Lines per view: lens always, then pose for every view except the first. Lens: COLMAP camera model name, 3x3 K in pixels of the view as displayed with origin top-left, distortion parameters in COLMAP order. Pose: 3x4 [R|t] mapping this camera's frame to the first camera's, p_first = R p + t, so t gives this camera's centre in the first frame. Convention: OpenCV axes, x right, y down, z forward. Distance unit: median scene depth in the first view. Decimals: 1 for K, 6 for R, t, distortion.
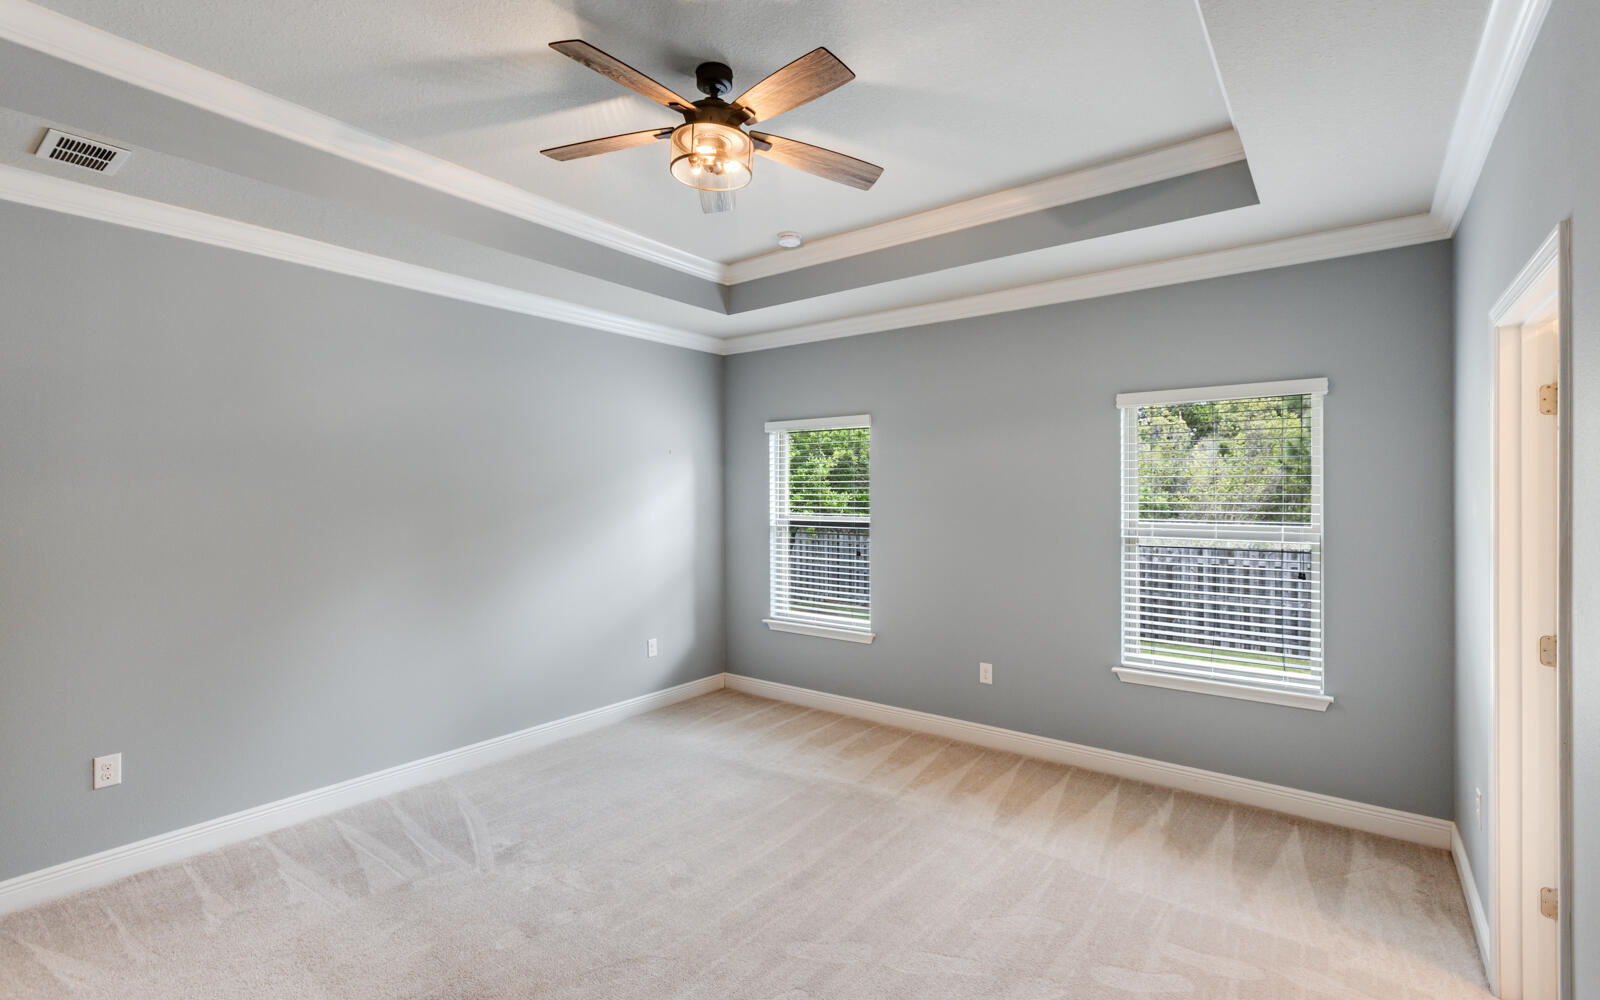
lens RADIAL K [[717.8, 0, 795.1], [0, 717.8, 493.0], [0, 0, 1]] dist [-0.000279, -0.000331]
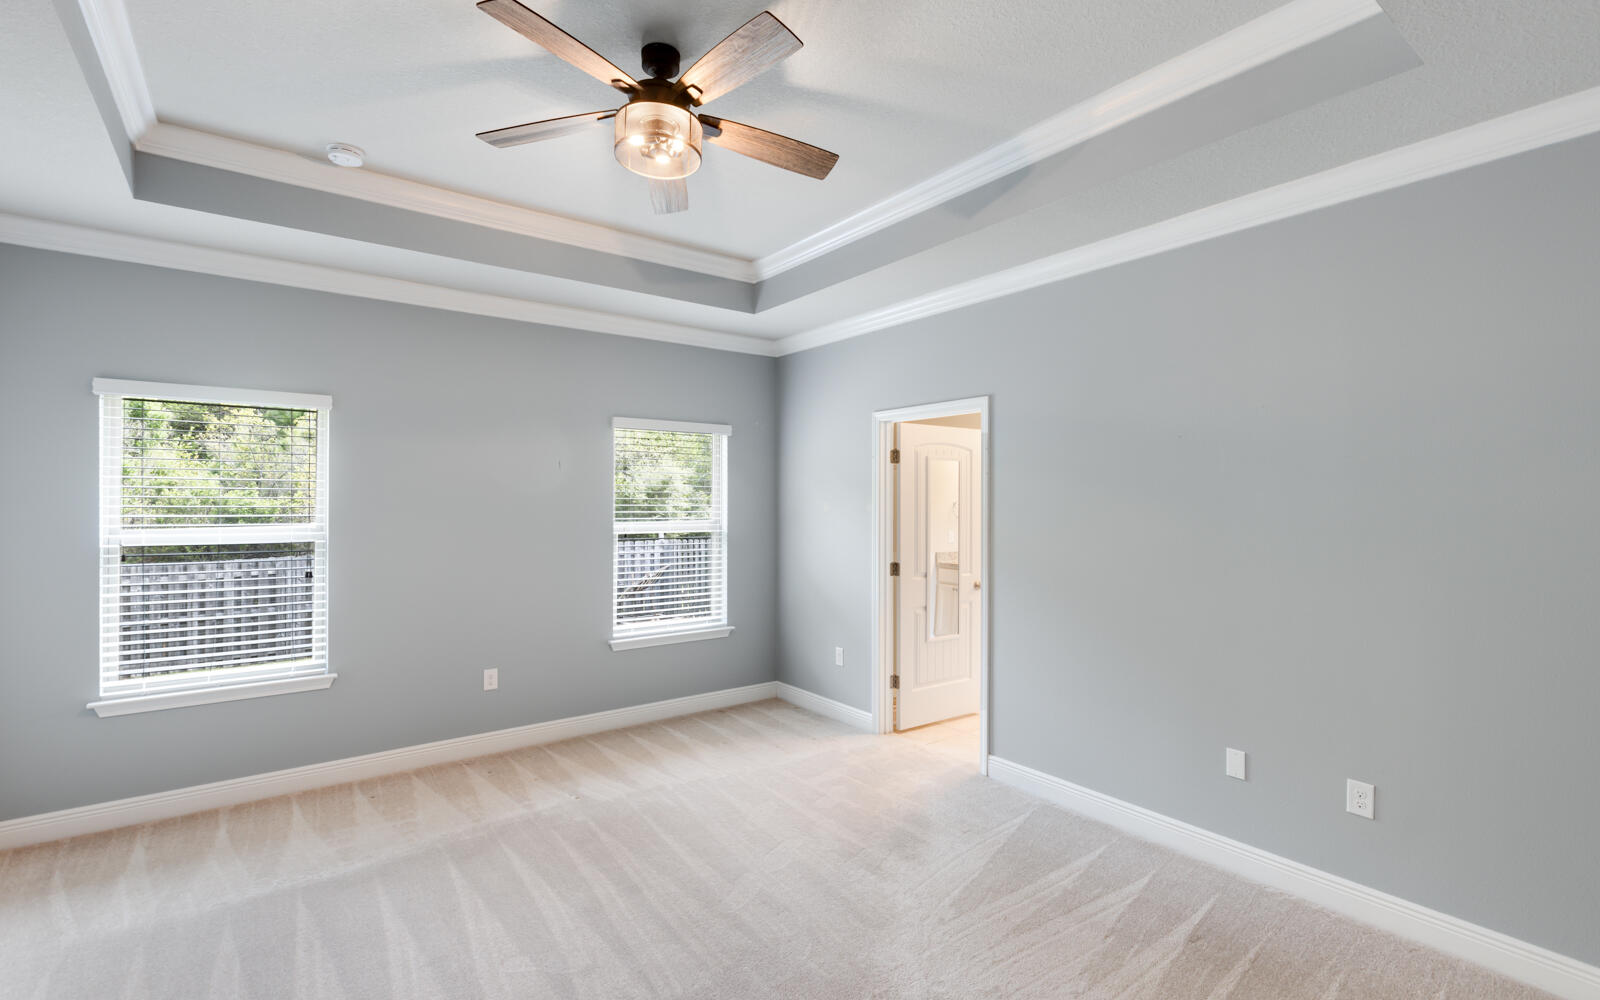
lens RADIAL K [[717.8, 0, 795.1], [0, 717.8, 493.0], [0, 0, 1]] dist [-0.000279, -0.000331]
pose [[0.269715, 0.013252, 0.962849, -0.587267], [-0.002560, 0.999912, -0.013045, 0.007728], [-0.962937, 0.001053, 0.269725, 0.340363]]
